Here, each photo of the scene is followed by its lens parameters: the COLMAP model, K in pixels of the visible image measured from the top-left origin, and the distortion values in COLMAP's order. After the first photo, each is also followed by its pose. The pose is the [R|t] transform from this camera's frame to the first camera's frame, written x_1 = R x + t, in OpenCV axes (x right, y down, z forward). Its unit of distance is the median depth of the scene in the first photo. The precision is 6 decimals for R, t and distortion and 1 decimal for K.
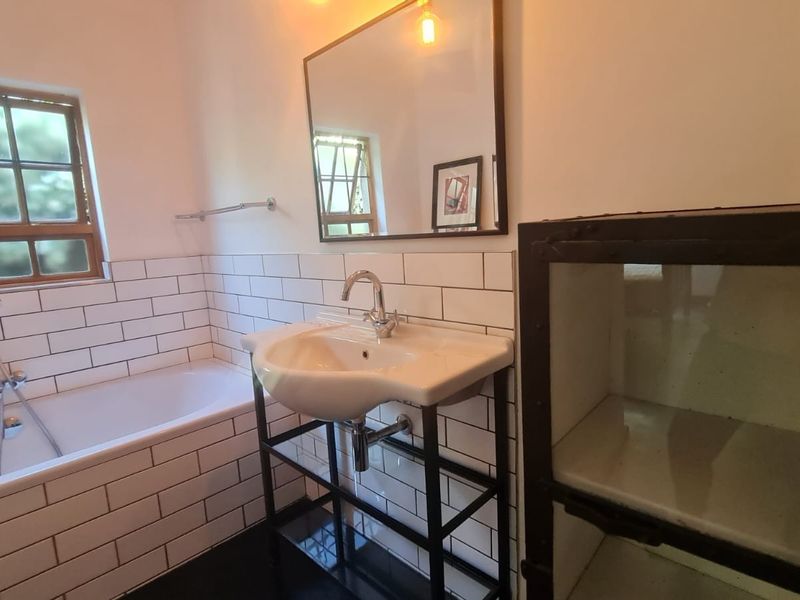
lens RADIAL K [[435.5, 0, 399.3], [0, 435.5, 299.0], [0, 0, 1]] dist [0.011444, -0.002464]
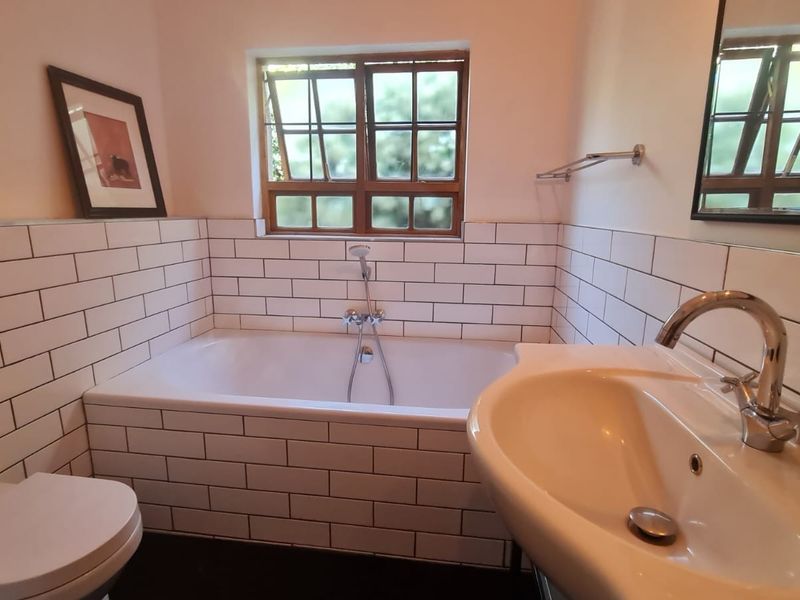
lens RADIAL K [[435.5, 0, 399.5], [0, 435.5, 294.5], [0, 0, 1]] dist [0.011444, -0.002464]
pose [[0.607476, 0.215180, -0.764638, 0.032374], [-0.164771, 0.975808, 0.143702, -0.043505], [0.777061, 0.038695, 0.628235, 0.285028]]
